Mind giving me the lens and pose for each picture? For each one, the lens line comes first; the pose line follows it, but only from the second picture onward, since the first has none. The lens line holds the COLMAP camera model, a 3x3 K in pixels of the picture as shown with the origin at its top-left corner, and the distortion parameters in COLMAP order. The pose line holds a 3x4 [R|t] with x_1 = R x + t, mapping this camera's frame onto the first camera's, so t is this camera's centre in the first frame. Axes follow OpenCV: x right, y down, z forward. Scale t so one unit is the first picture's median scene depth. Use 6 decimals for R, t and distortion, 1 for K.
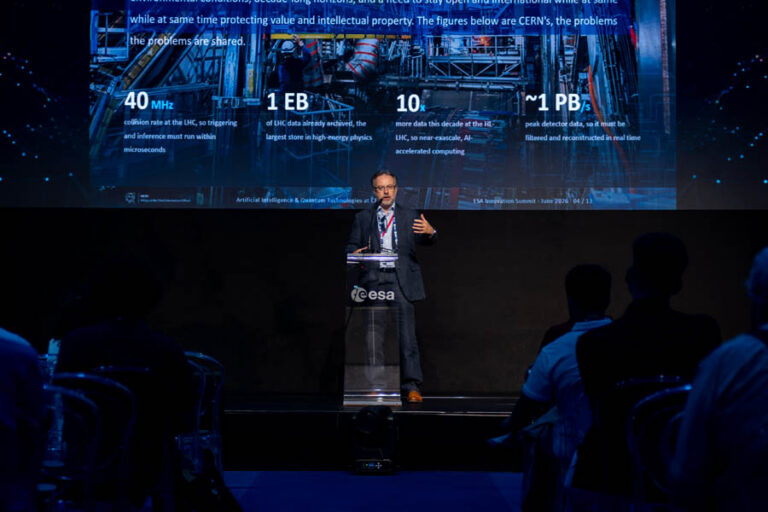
lens RADIAL K [[1924.7, 0, 377.1], [0, 1924.7, 253.2], [0, 0, 1]] dist [0.058971, 0.000000]
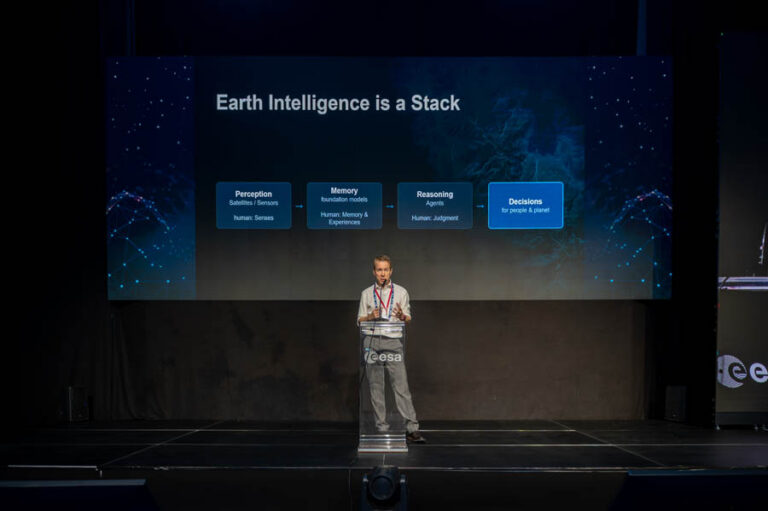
lens RADIAL K [[549.4, 0, 387.7], [0, 549.4, 384.1], [0, 0, 1]] dist [-0.006201, -0.007510]
pose [[0.999987, -0.005014, 0.000241, 0.000562], [0.004983, 0.997333, 0.072814, 0.011615], [-0.000605, -0.072812, 0.997345, 0.564971]]
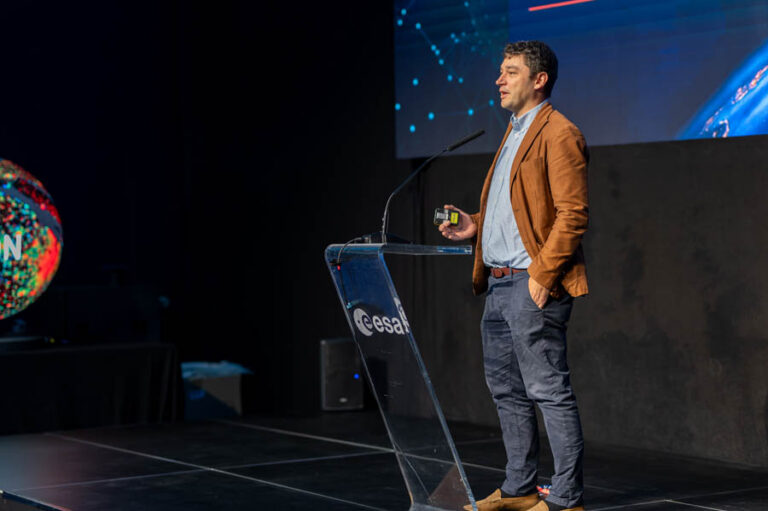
lens RADIAL K [[1799.8, 0, 384.0], [0, 1799.8, 257.1], [0, 0, 1]] dist [-0.013742, 0.000000]
pose [[0.548266, 0.002739, -0.836299, 0.340423], [0.047060, 0.998309, 0.034121, -0.010532], [0.834979, -0.058064, 0.547210, 0.626265]]
